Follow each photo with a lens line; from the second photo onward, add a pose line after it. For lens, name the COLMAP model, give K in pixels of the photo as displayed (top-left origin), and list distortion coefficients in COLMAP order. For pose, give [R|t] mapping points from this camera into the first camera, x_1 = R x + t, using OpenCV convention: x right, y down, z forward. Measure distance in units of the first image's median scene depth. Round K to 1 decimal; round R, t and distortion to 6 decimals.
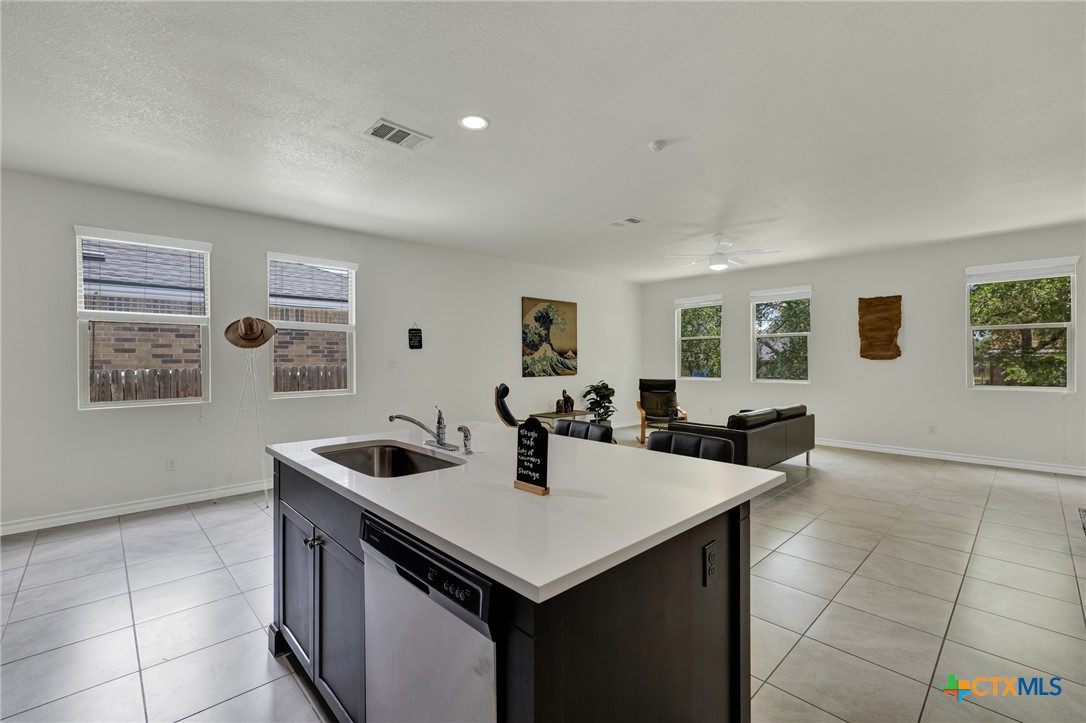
lens RADIAL K [[466.9, 0, 536.0], [0, 466.9, 360.3], [0, 0, 1]] dist [-0.000538, 0.000835]
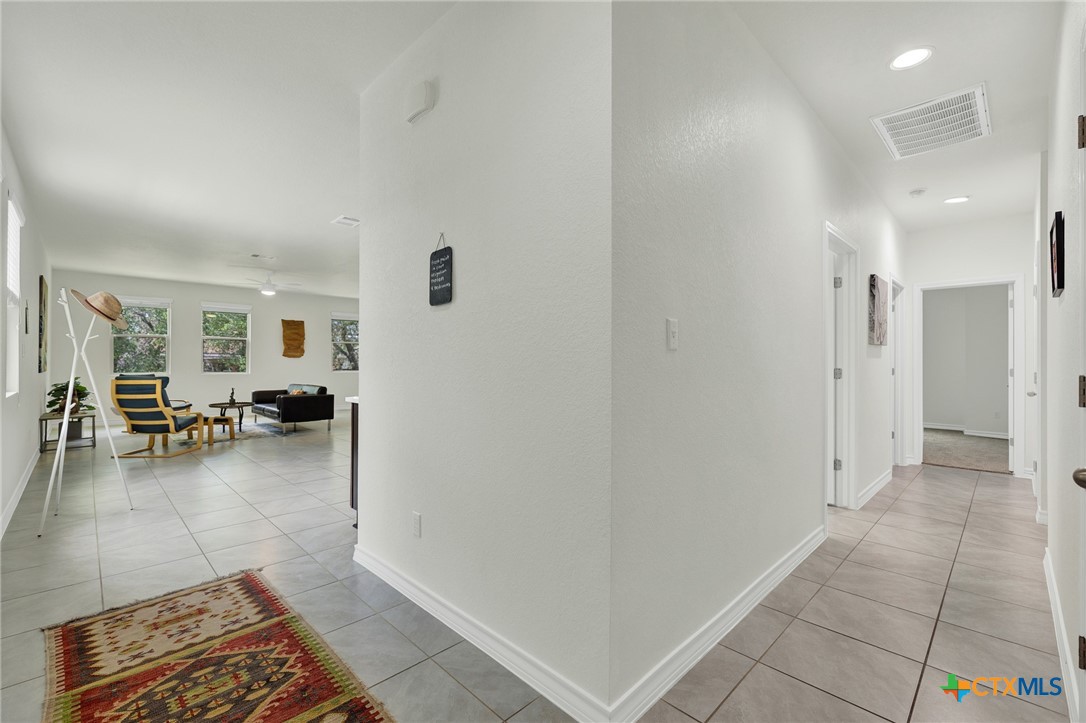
lens RADIAL K [[466.9, 0, 551.5], [0, 466.9, 359.6], [0, 0, 1]] dist [-0.000538, 0.000835]
pose [[-0.029815, 0.005614, 0.999540, -0.804746], [0.006313, 0.999965, -0.005428, 0.019008], [-0.999535, 0.006148, -0.029850, 0.118274]]
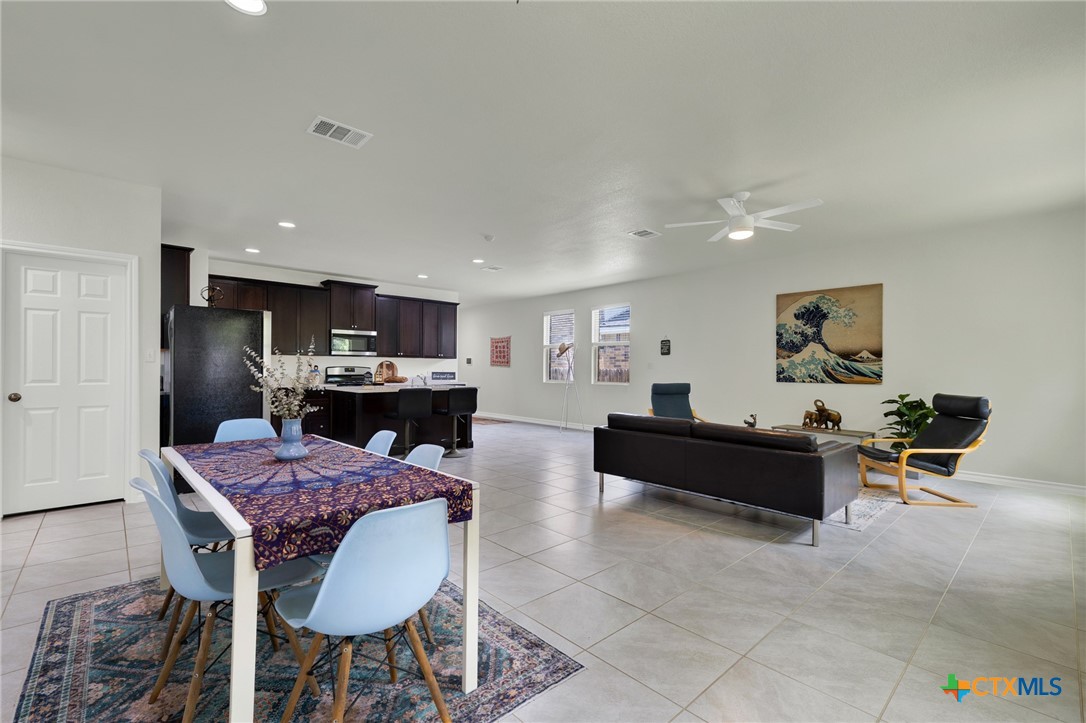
lens RADIAL K [[466.9, 0, 539.6], [0, 466.9, 371.1], [0, 0, 1]] dist [-0.000538, 0.000835]
pose [[-0.023033, 0.007967, -0.999703, 0.871466], [-0.009773, 0.999919, 0.008194, 0.011311], [0.999687, 0.009959, -0.022953, 0.531426]]
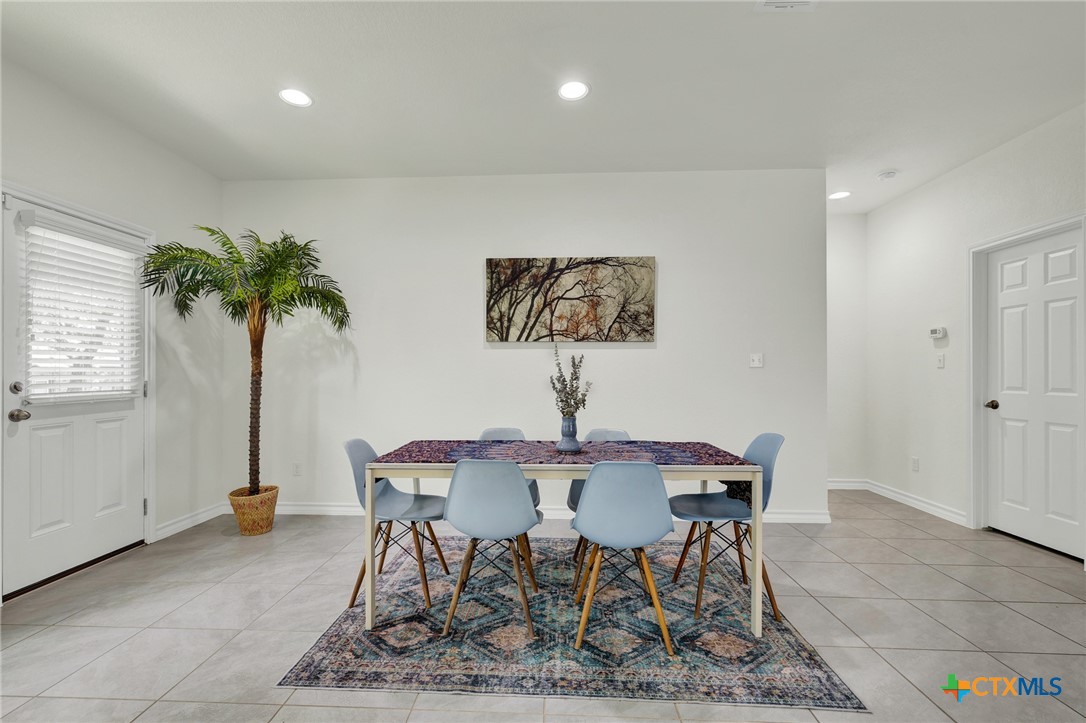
lens RADIAL K [[466.9, 0, 531.8], [0, 466.9, 376.8], [0, 0, 1]] dist [-0.000538, 0.000835]
pose [[-0.688429, -0.000399, 0.725303, 0.376078], [0.006531, 0.999956, 0.006749, 0.014606], [-0.725274, 0.009383, -0.688396, 0.616382]]
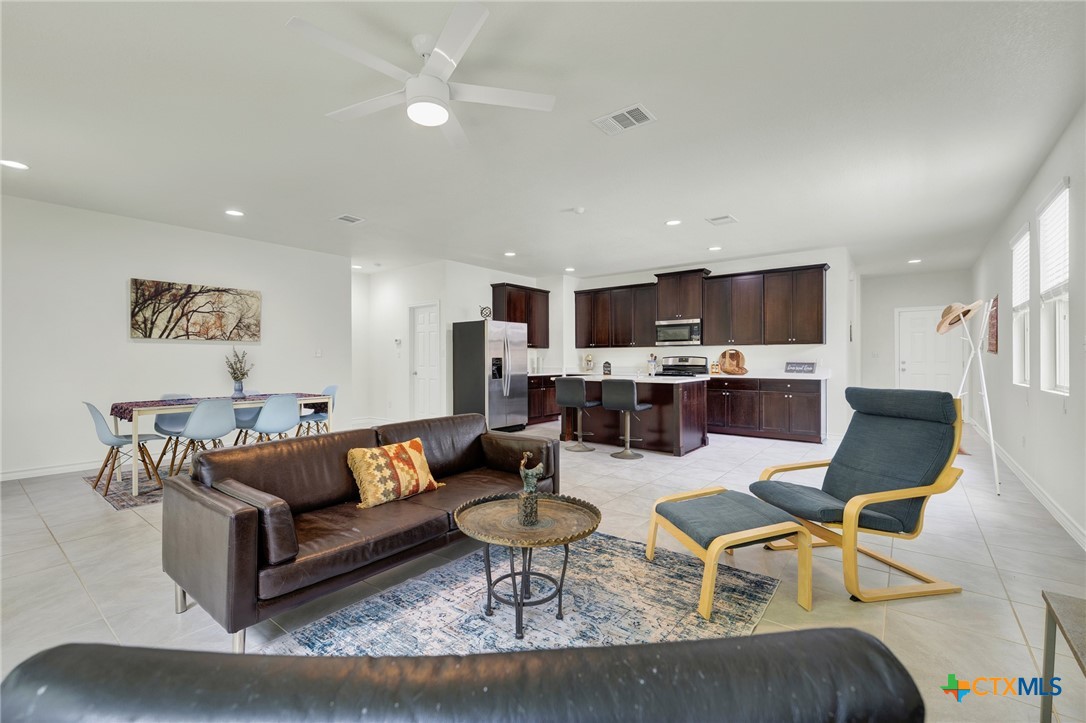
lens RADIAL K [[466.9, 0, 533.8], [0, 466.9, 360.6], [0, 0, 1]] dist [-0.000538, 0.000835]
pose [[-0.990760, 0.007610, -0.135417, 0.270522], [0.006881, 0.999959, 0.005851, 0.014256], [0.135456, 0.004865, -0.990771, 1.086455]]
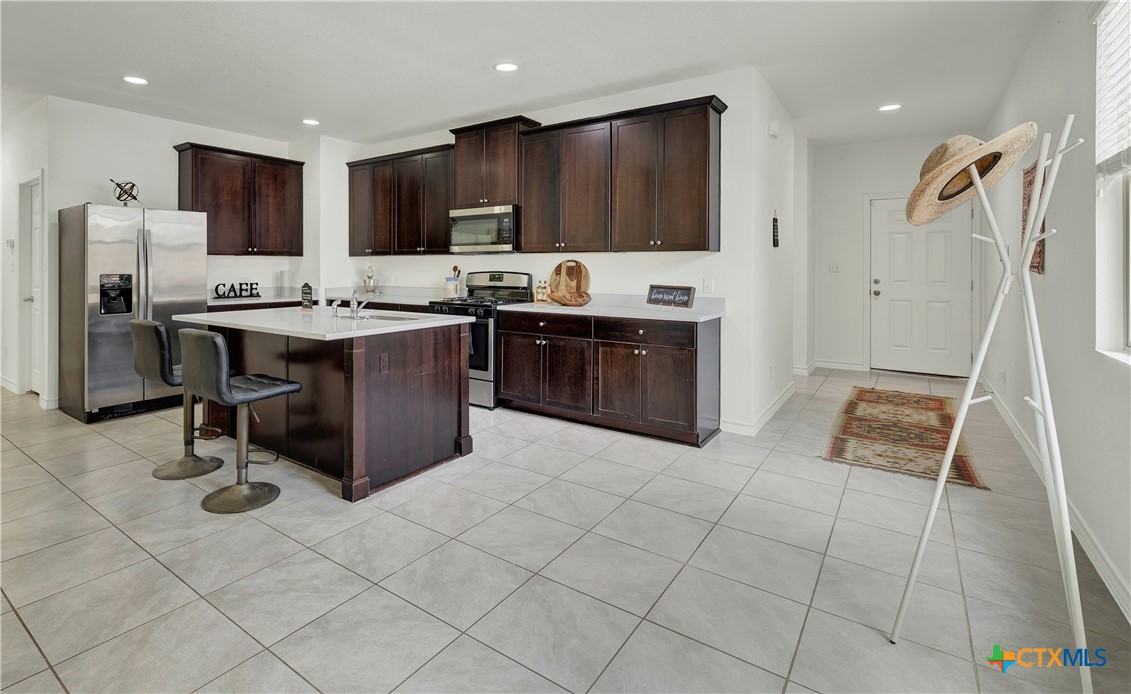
lens RADIAL K [[538.4, 0, 490.9], [0, 538.4, 275.2], [0, 0, 1]] dist [-0.006772, 0.001172]
pose [[-0.988307, 0.005409, -0.152383, -0.104709], [0.002577, 0.999820, 0.018775, 0.004725], [0.152457, 0.018162, -0.988143, 0.771124]]
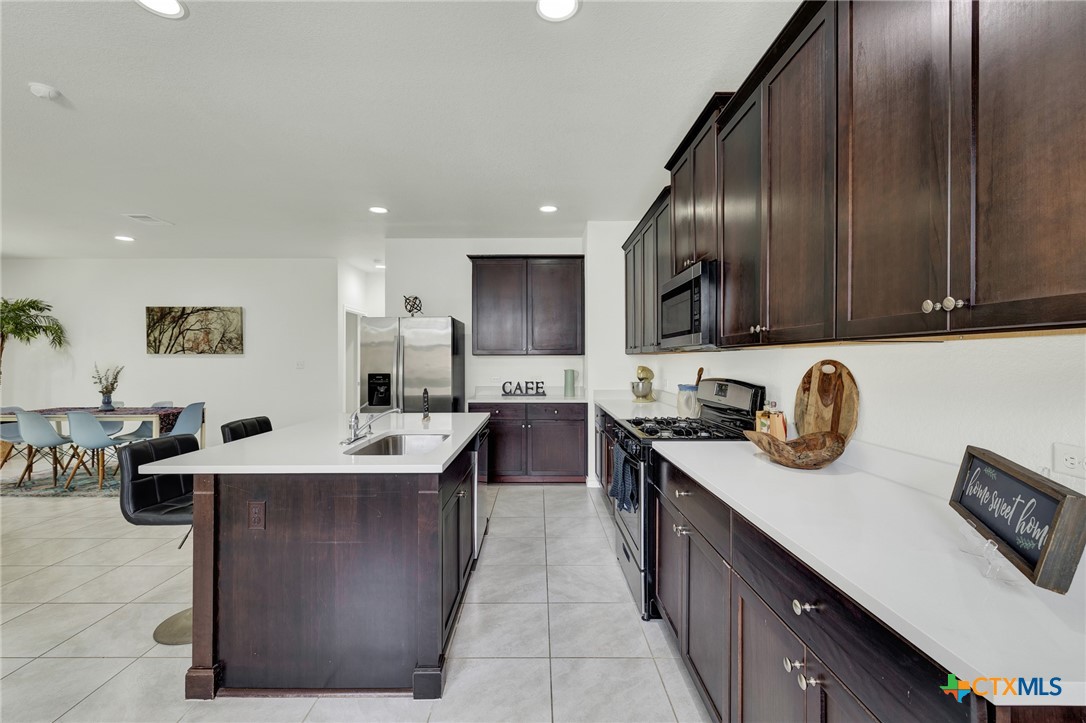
lens RADIAL K [[466.9, 0, 532.4], [0, 466.9, 357.1], [0, 0, 1]] dist [-0.000538, 0.000835]
pose [[-0.714743, 0.010405, 0.699310, -0.372724], [0.008058, 0.999945, -0.006643, -0.002595], [-0.699341, 0.000887, -0.714788, 0.424186]]
